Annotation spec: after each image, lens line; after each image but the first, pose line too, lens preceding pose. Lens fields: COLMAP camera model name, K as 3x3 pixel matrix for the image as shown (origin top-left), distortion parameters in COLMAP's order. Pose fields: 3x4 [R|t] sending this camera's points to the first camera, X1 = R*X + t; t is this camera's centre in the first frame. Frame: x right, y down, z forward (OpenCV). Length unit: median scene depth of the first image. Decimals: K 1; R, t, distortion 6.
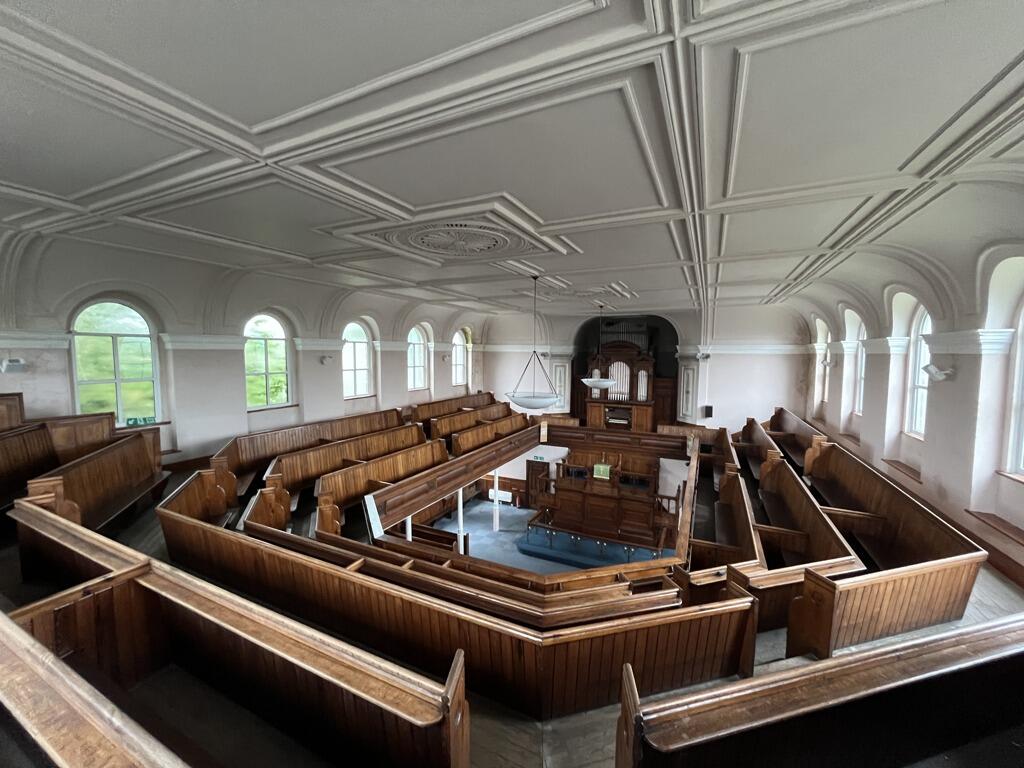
lens RADIAL K [[413.3, 0, 506.2], [0, 413.3, 384.9], [0, 0, 1]] dist [-0.000959, -0.000313]
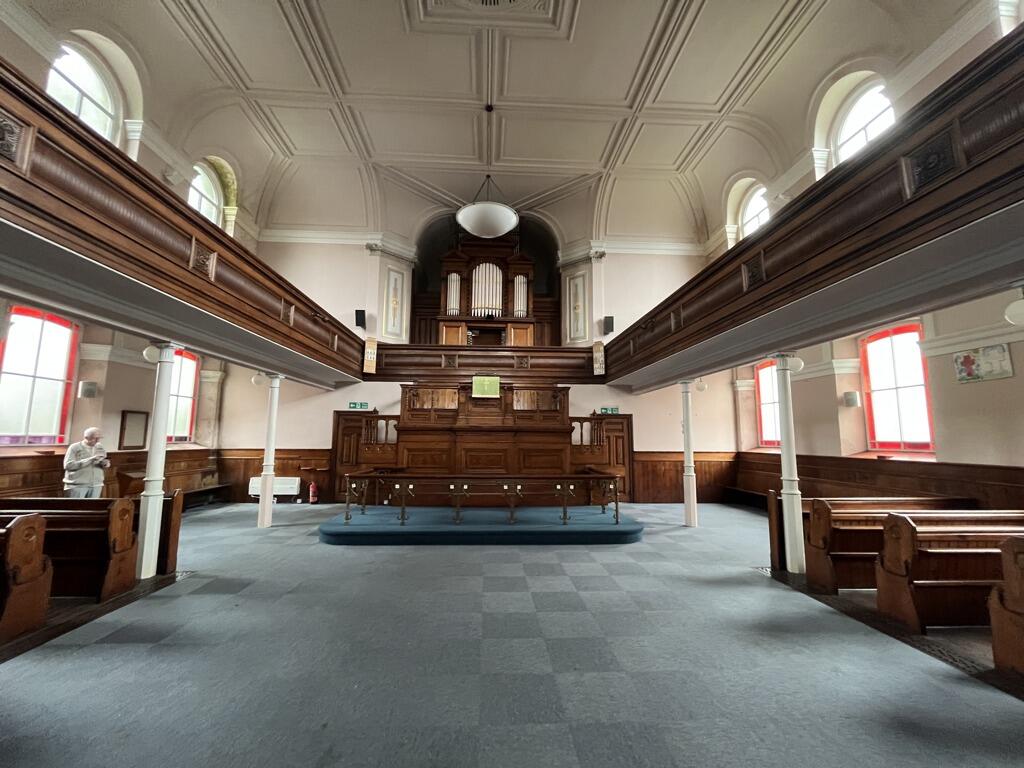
lens RADIAL K [[413.3, 0, 506.2], [0, 413.3, 384.9], [0, 0, 1]] dist [-0.000959, -0.000313]
pose [[0.875626, 0.062652, 0.478909, -0.017734], [0.034350, 0.980962, -0.191136, 0.275350], [-0.481767, 0.183814, 0.856804, 0.425038]]
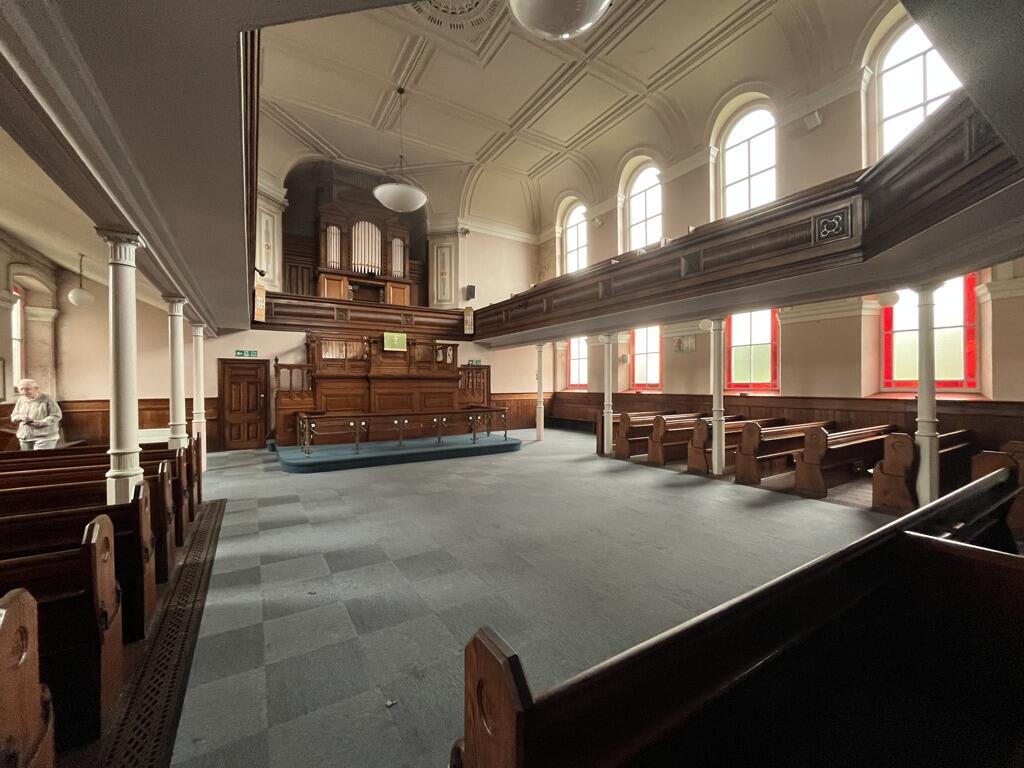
lens RADIAL K [[413.3, 0, 506.2], [0, 413.3, 384.9], [0, 0, 1]] dist [-0.000959, -0.000313]
pose [[0.532233, -0.008431, 0.846556, -0.218645], [0.073006, 0.996683, -0.035973, 0.276333], [-0.843444, 0.080949, 0.531083, 0.418741]]
